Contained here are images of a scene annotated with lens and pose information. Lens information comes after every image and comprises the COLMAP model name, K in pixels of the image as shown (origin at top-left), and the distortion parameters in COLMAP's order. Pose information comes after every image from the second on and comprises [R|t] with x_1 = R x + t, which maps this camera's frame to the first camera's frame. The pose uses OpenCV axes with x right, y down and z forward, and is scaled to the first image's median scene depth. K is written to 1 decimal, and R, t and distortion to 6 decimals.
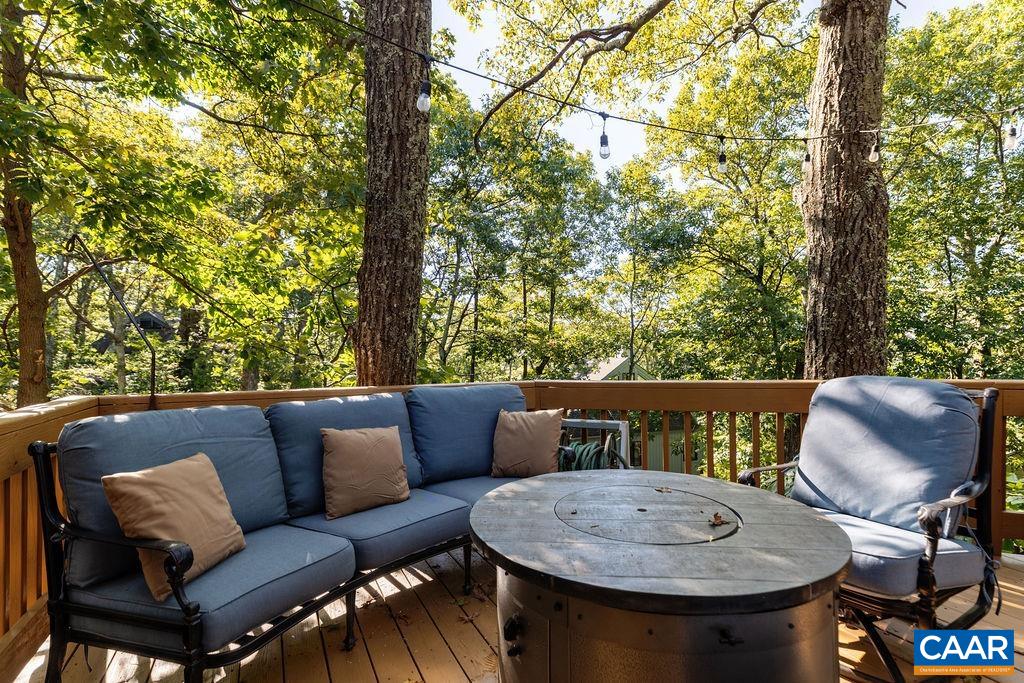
lens RADIAL K [[515.7, 0, 513.5], [0, 515.7, 337.0], [0, 0, 1]] dist [0.004691, 0.000091]
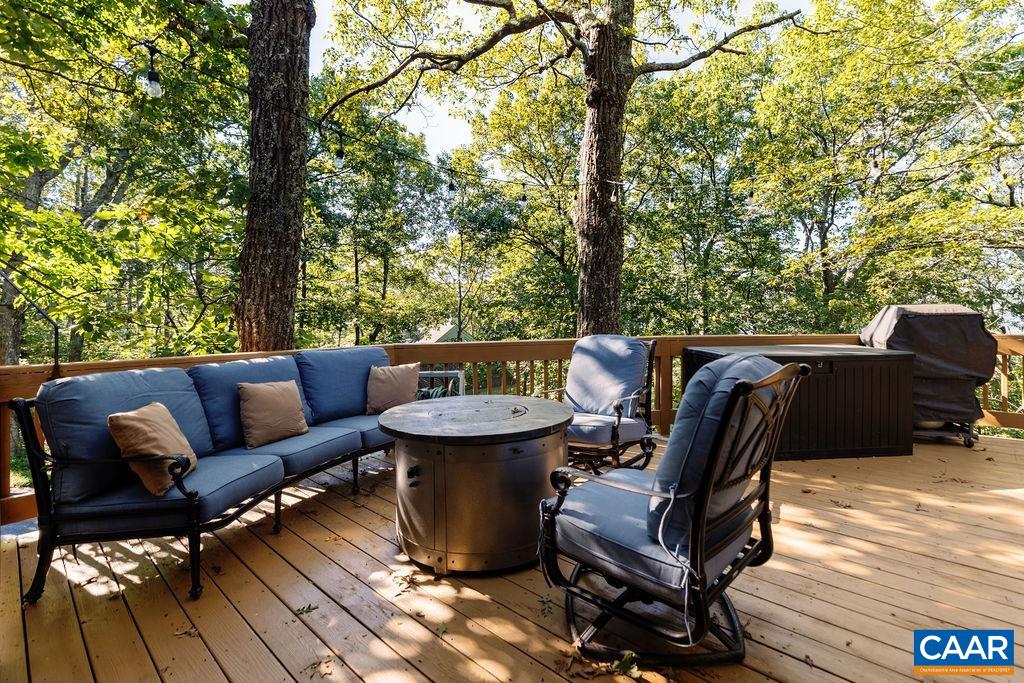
lens RADIAL K [[515.7, 0, 513.2], [0, 515.7, 336.1], [0, 0, 1]] dist [0.004691, 0.000091]
pose [[0.944555, -0.020167, 0.327732, -0.110201], [-0.000455, 0.998031, 0.062724, -0.019385], [-0.328352, -0.059395, 0.942686, -0.364676]]
